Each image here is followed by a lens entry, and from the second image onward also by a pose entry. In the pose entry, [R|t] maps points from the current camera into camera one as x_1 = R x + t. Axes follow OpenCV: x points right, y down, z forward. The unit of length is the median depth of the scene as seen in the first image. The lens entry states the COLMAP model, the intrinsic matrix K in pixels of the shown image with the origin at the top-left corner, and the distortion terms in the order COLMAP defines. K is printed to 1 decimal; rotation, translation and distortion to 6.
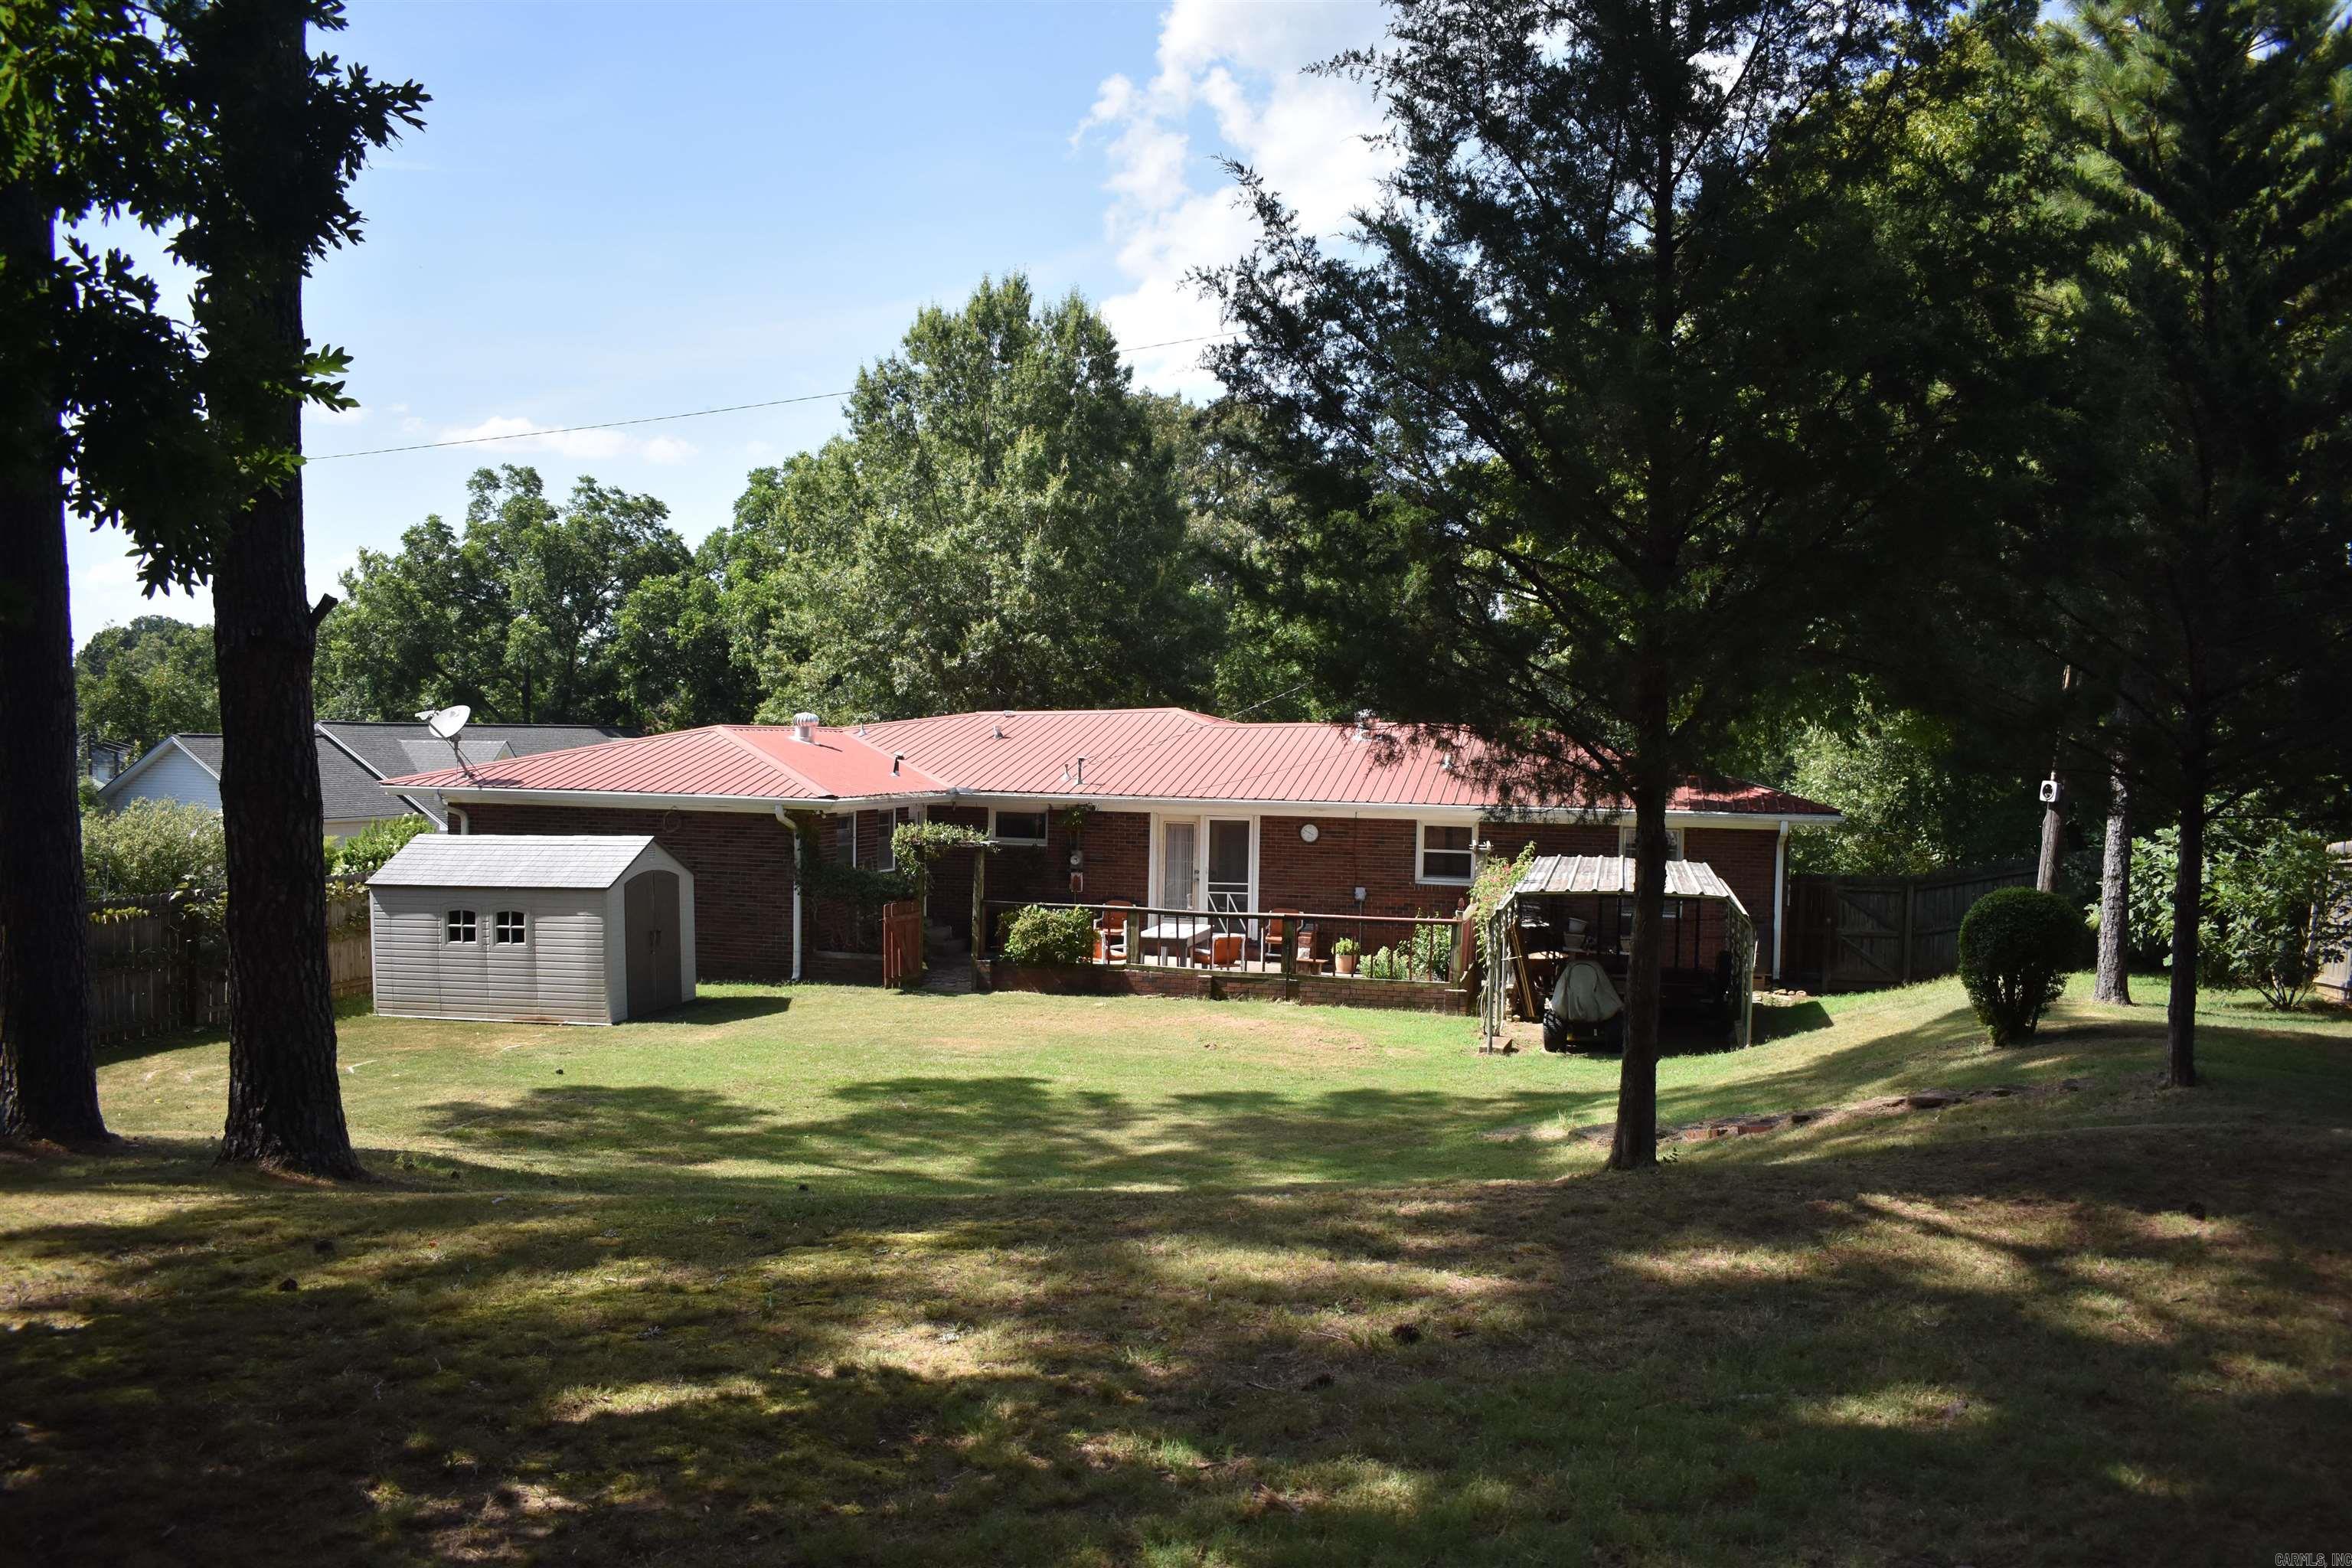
lens RADIAL K [[1846.5, 0, 1177.5], [0, 1846.5, 739.9], [0, 0, 1]] dist [-0.087975, 0.007664]
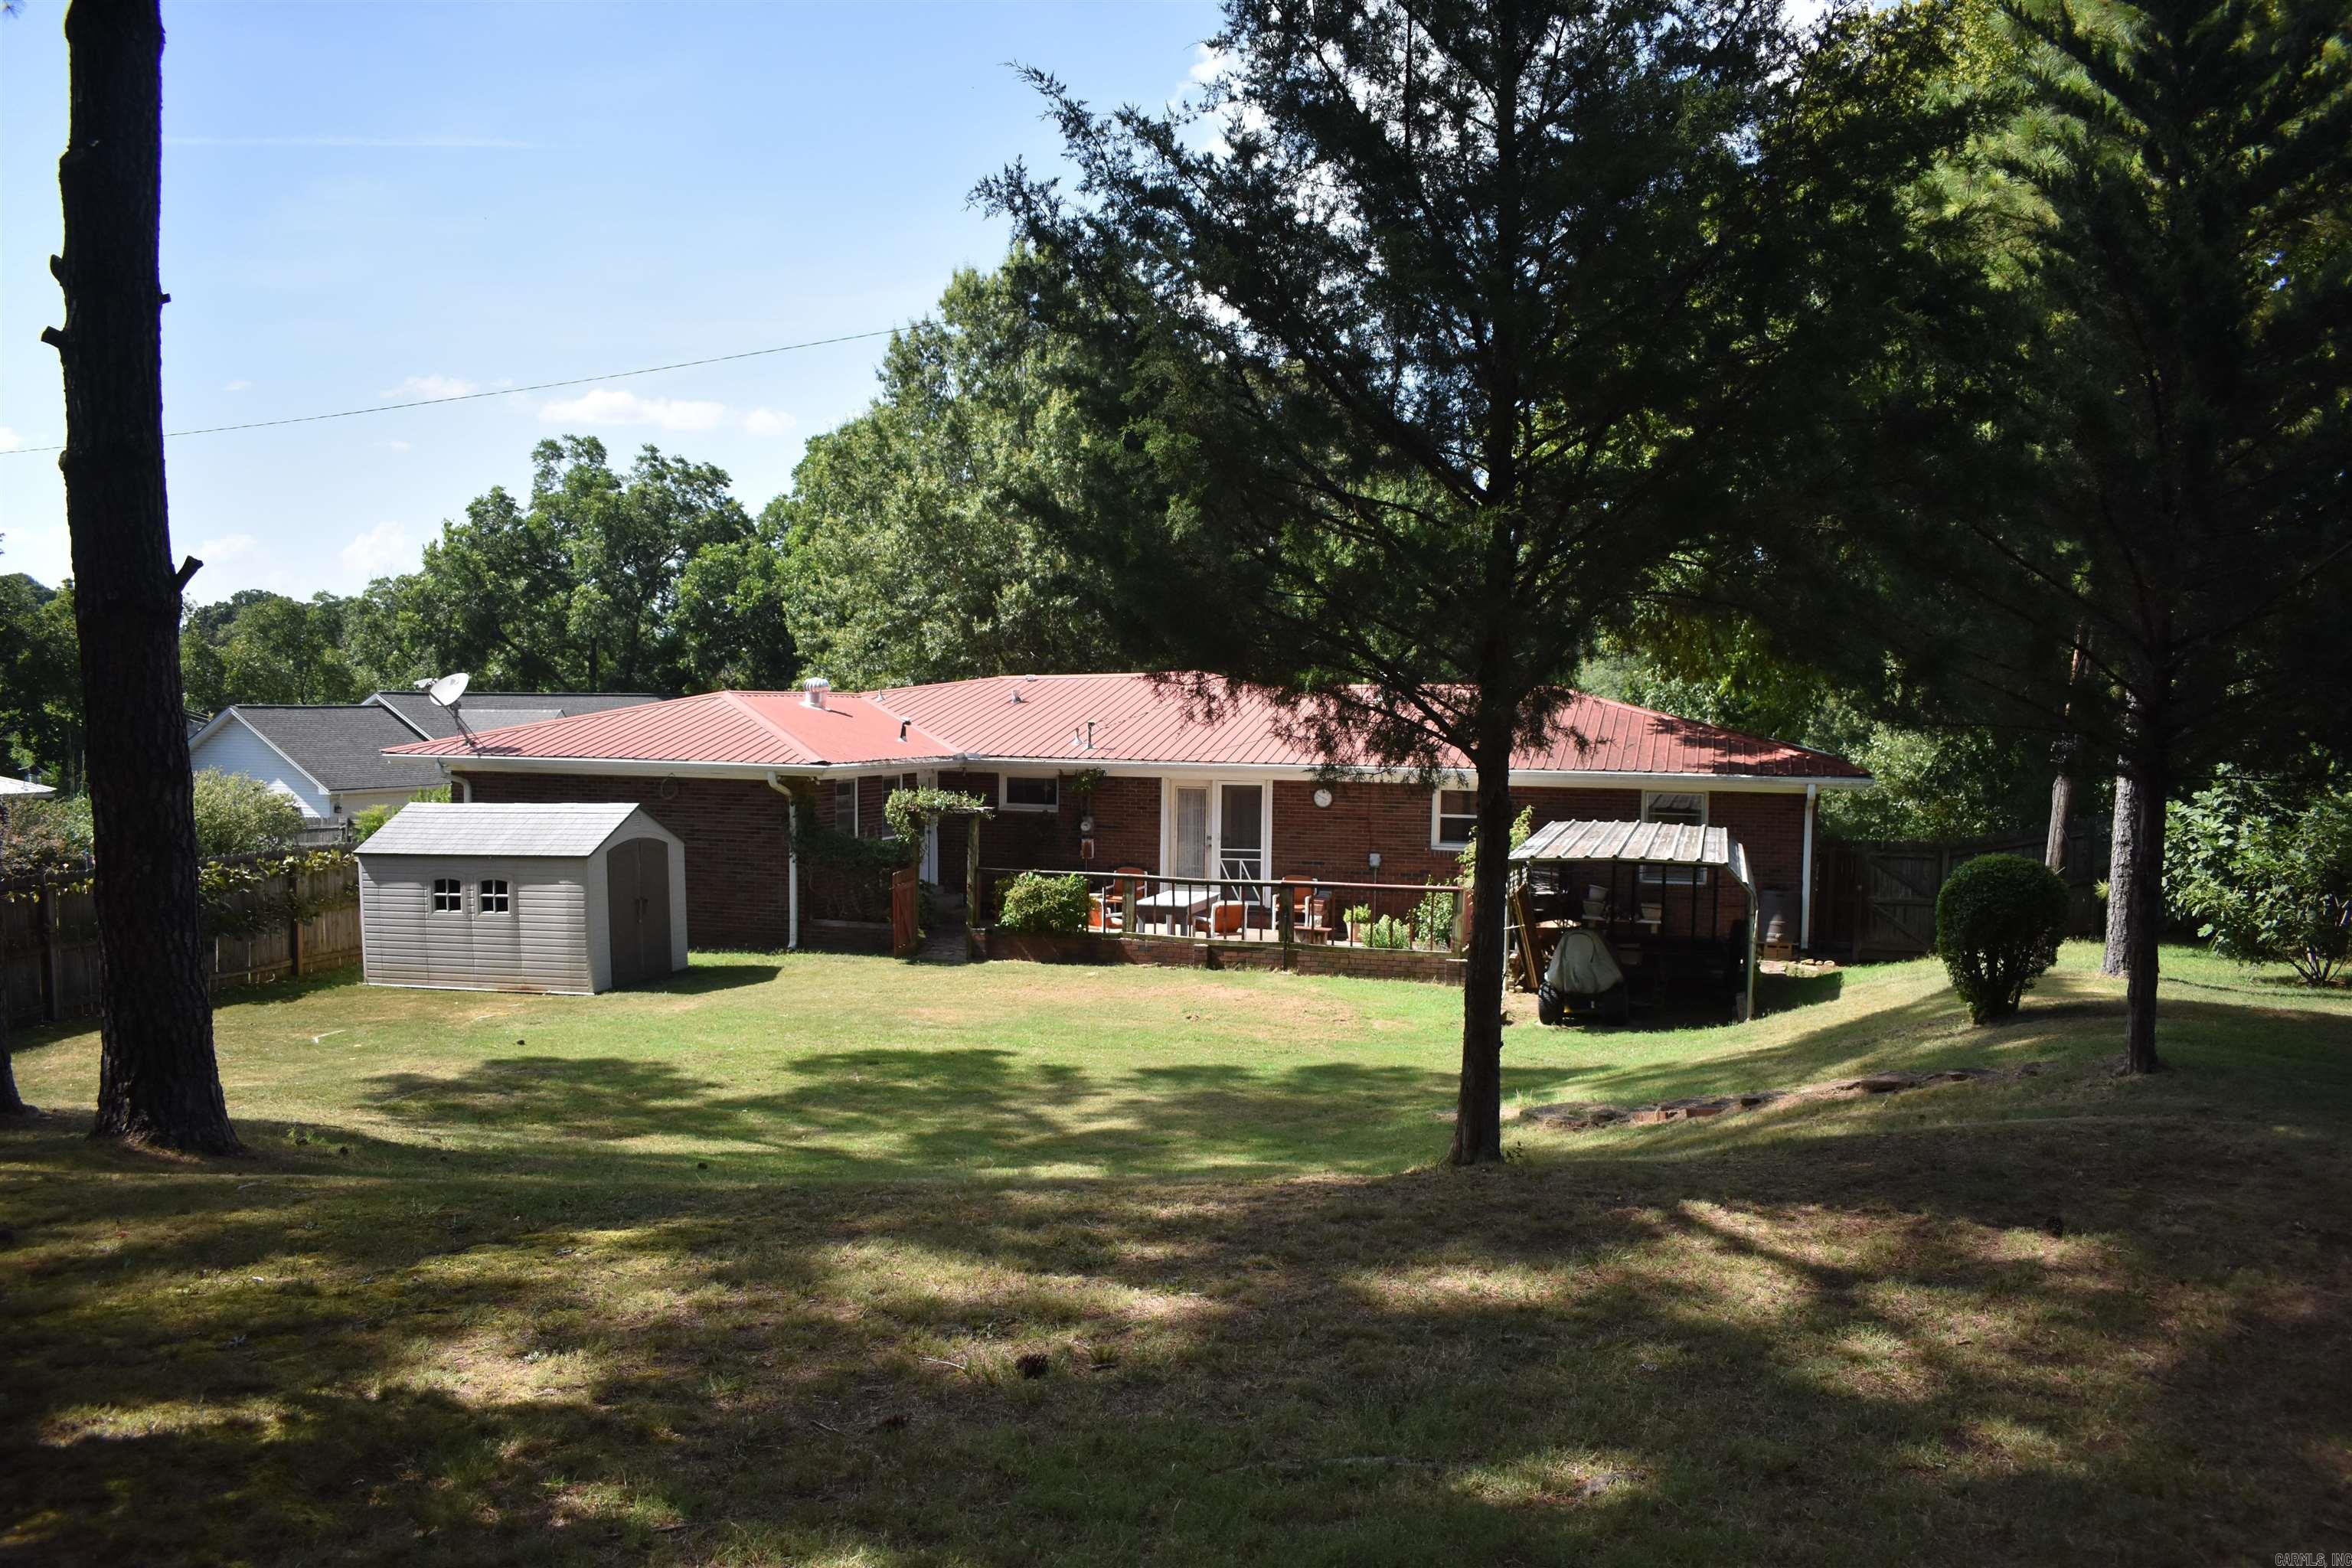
lens RADIAL K [[1846.5, 0, 1177.5], [0, 1846.5, 739.9], [0, 0, 1]] dist [-0.087975, 0.007664]
pose [[0.998701, -0.004942, -0.050720, 0.061367], [0.005882, 0.999814, 0.018393, 0.002000], [0.050620, -0.018668, 0.998544, 0.033394]]
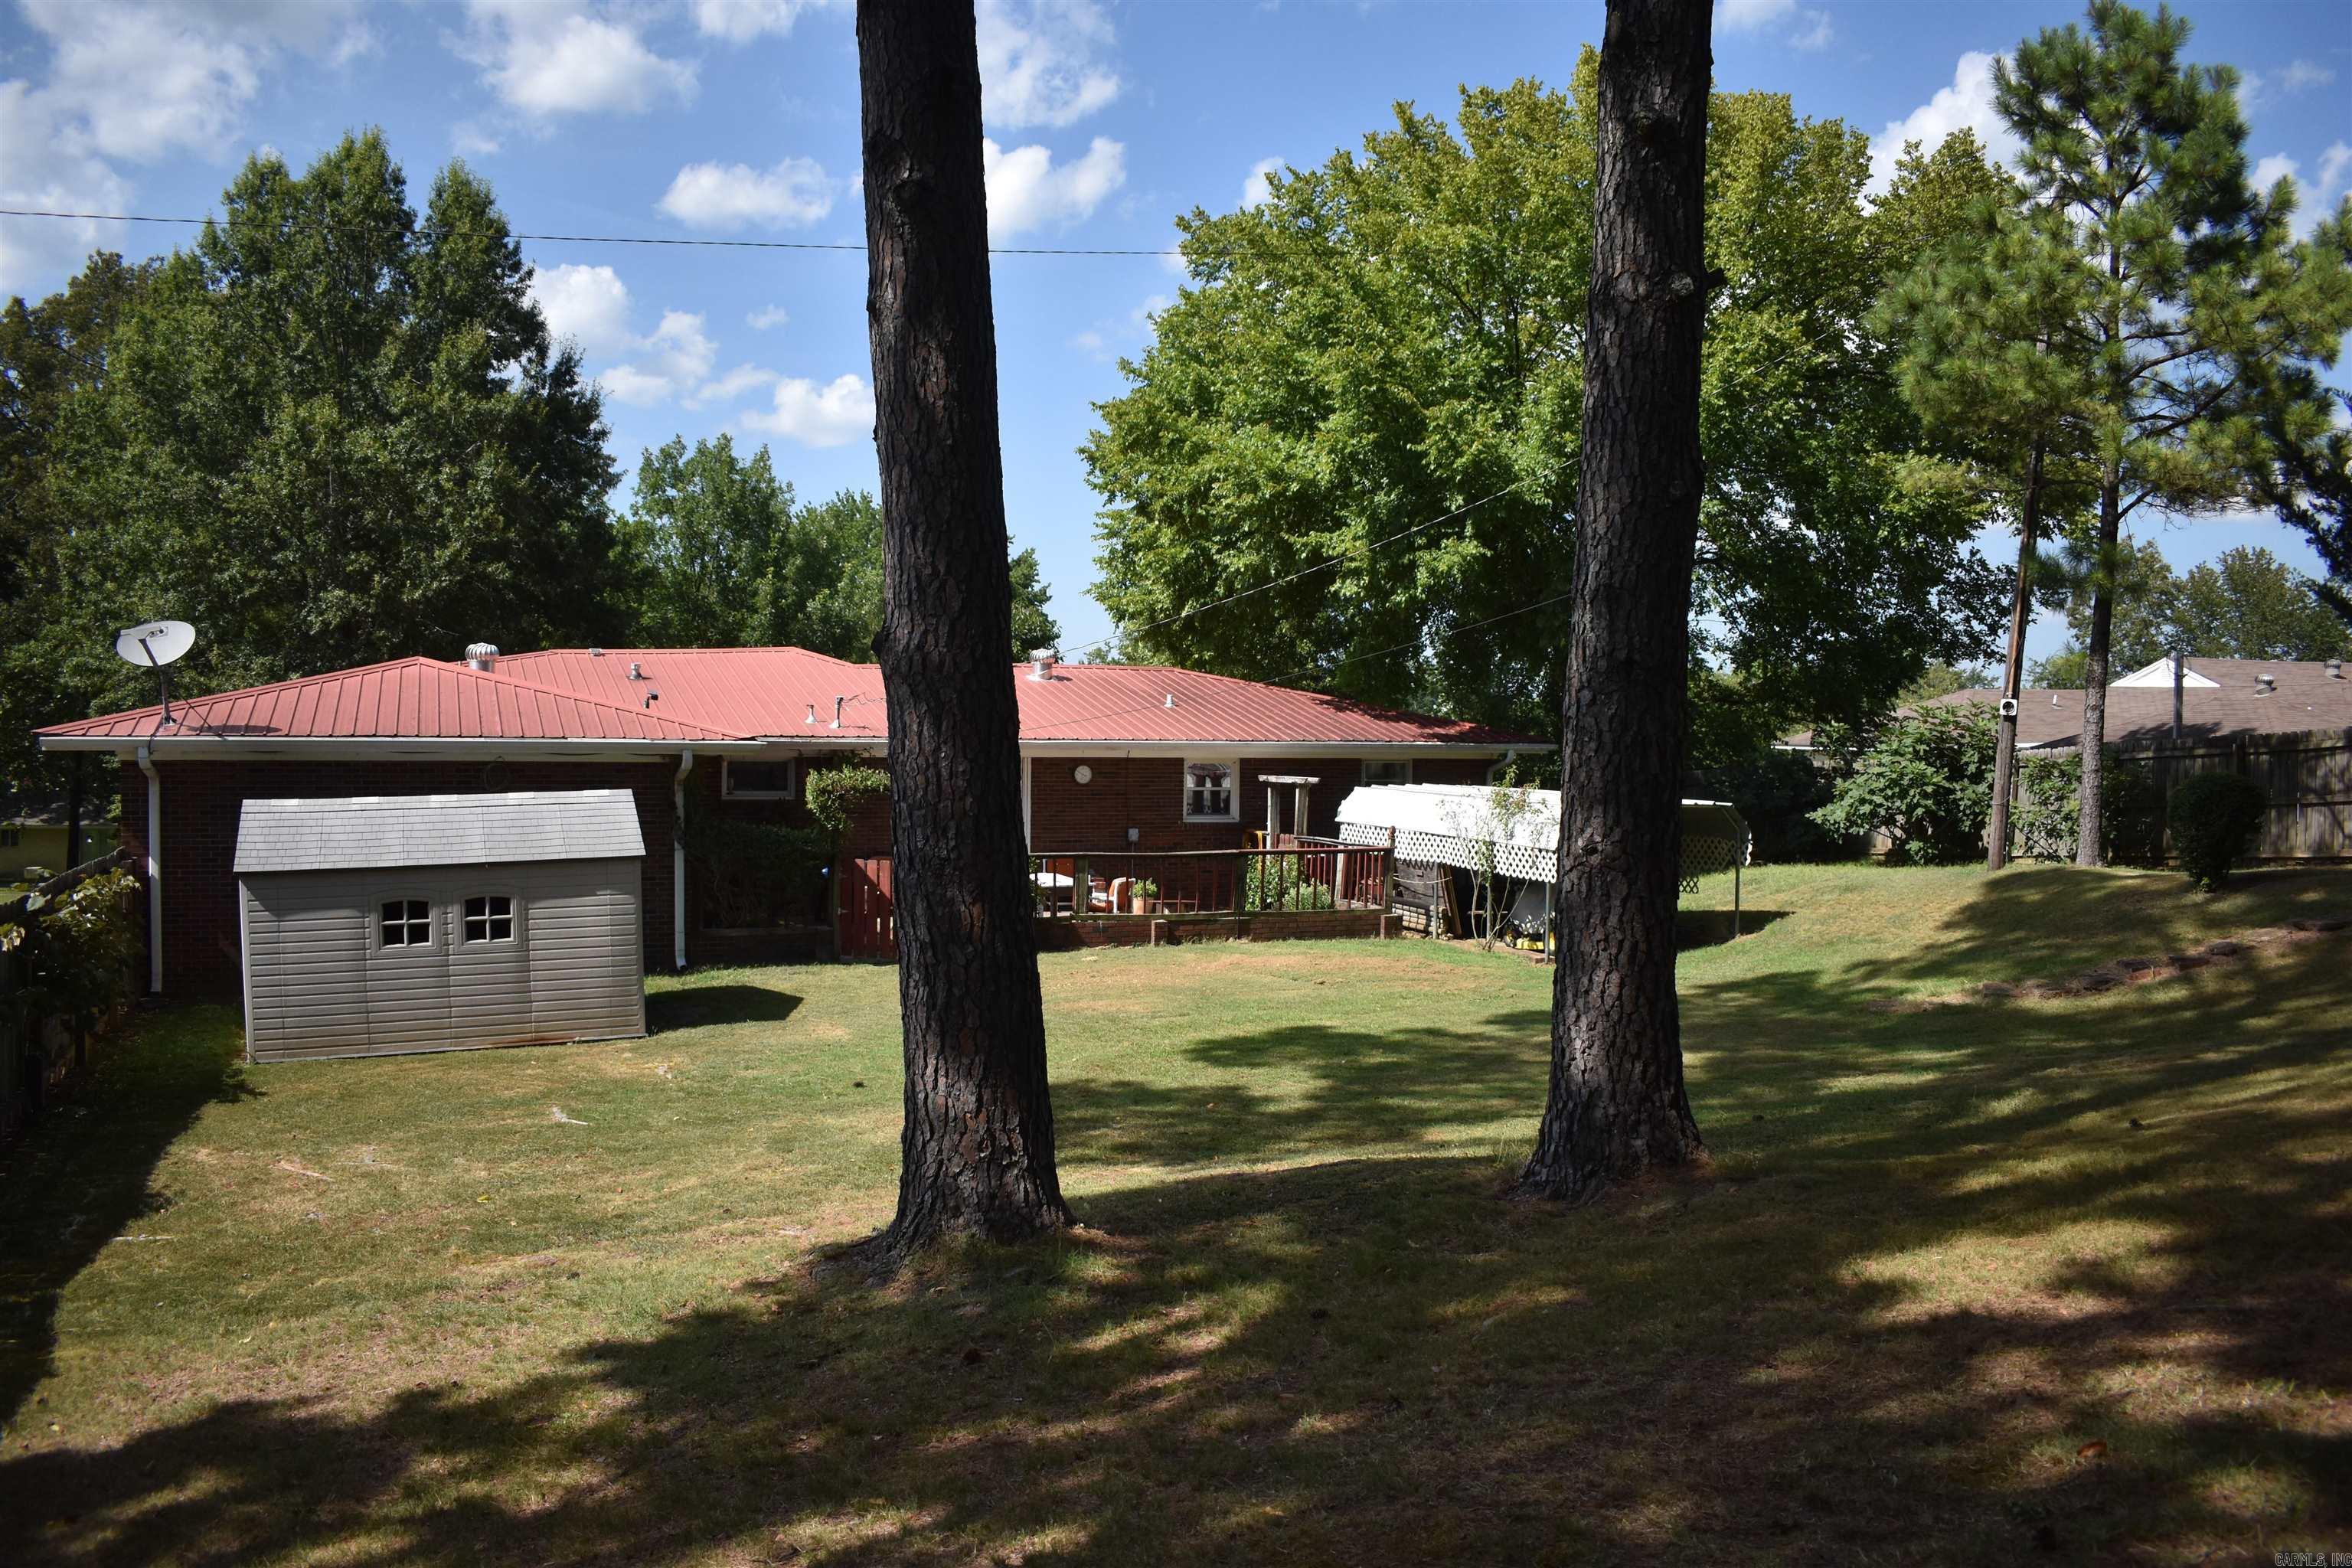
lens RADIAL K [[1846.5, 0, 1177.5], [0, 1846.5, 739.9], [0, 0, 1]] dist [-0.087975, 0.007664]
pose [[0.806244, -0.015196, 0.591388, -0.628900], [0.006346, 0.999835, 0.017040, 0.022798], [-0.591549, -0.009986, 0.806207, 0.274717]]
